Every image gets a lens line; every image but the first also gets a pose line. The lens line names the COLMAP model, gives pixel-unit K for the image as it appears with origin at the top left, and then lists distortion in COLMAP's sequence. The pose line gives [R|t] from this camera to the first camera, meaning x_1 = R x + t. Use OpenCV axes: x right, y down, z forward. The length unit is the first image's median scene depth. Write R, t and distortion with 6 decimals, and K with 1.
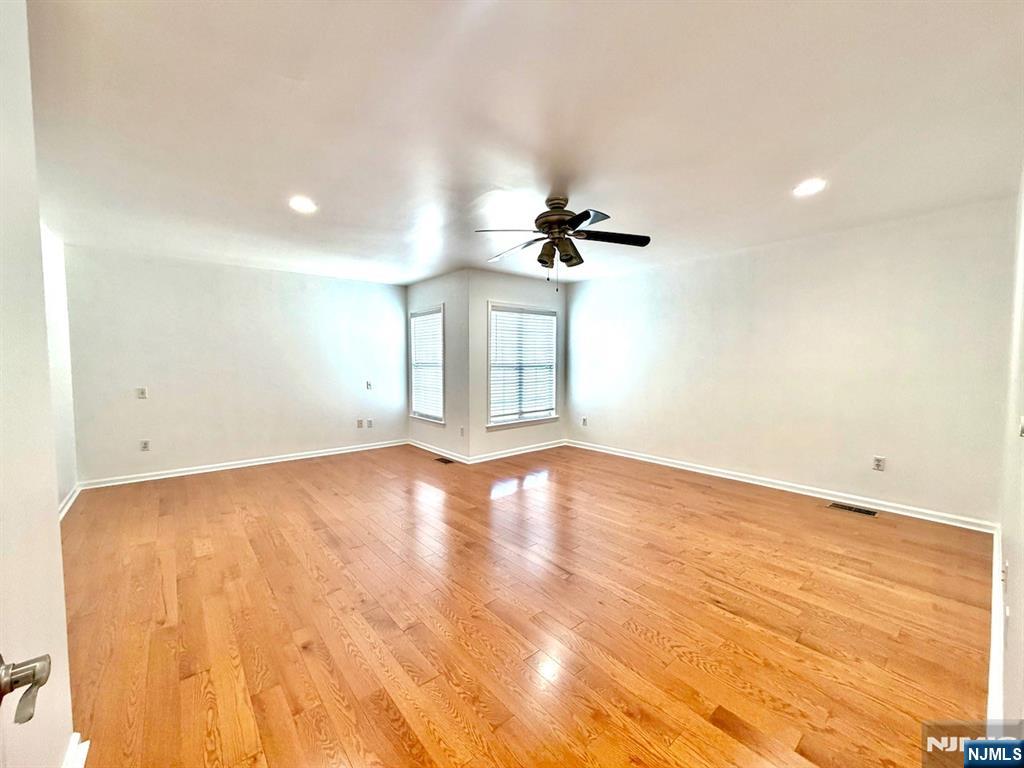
lens RADIAL K [[409.5, 0, 510.0], [0, 409.5, 383.8], [0, 0, 1]] dist [0.001673, 0.000387]
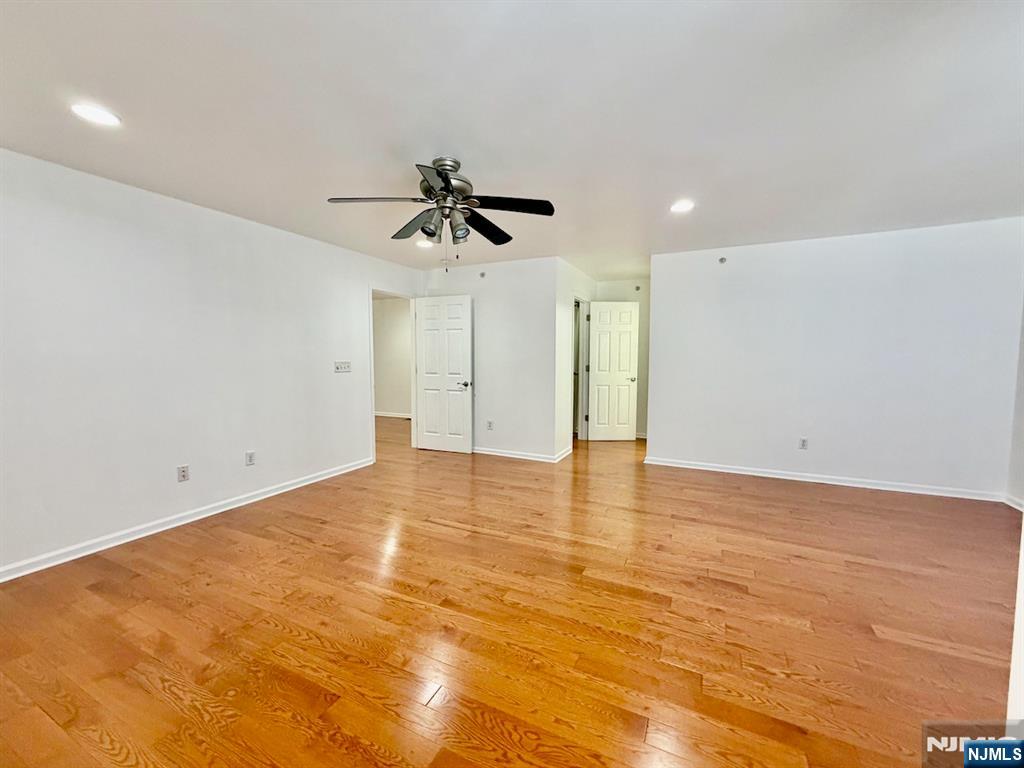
lens RADIAL K [[409.5, 0, 510.0], [0, 409.5, 383.8], [0, 0, 1]] dist [0.001673, 0.000387]
pose [[-0.912395, 0.029434, -0.408252, 0.378172], [-0.021257, 0.992658, 0.119076, -0.109338], [0.408759, 0.117323, -0.905070, 1.990409]]
